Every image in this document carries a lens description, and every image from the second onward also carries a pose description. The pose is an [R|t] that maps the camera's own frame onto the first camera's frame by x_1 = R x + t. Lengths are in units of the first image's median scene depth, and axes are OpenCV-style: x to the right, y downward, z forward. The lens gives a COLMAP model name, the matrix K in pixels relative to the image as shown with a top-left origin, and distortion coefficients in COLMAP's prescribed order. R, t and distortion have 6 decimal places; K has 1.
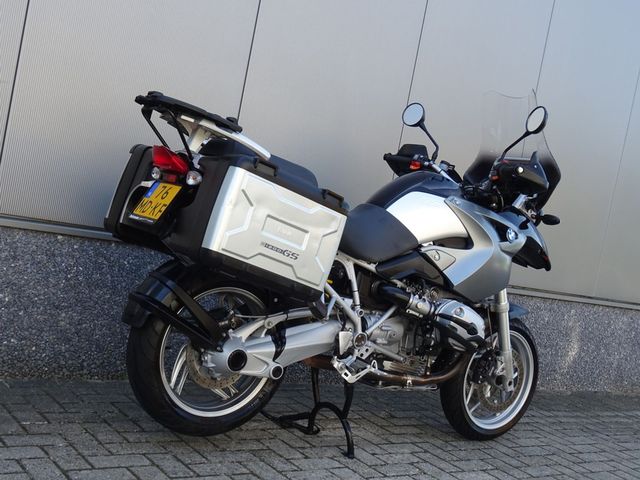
lens RADIAL K [[837.2, 0, 320.0], [0, 837.2, 240.0], [0, 0, 1]] dist [-0.304122, 0.002606]
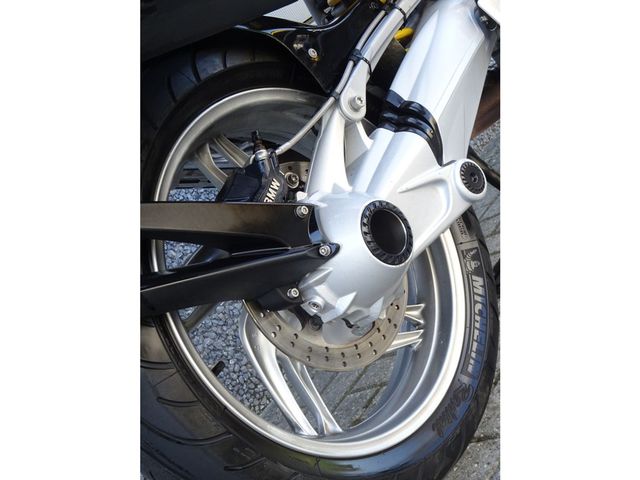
lens RADIAL K [[1158.5, 0, 320.0], [0, 1158.5, 240.0], [0, 0, 1]] dist [0.002675, -0.000001]
pose [[0.652137, -0.757160, -0.037755, -0.085704], [0.755129, 0.644370, 0.120691, 0.060407], [-0.067054, -0.107217, 0.991972, 0.458110]]
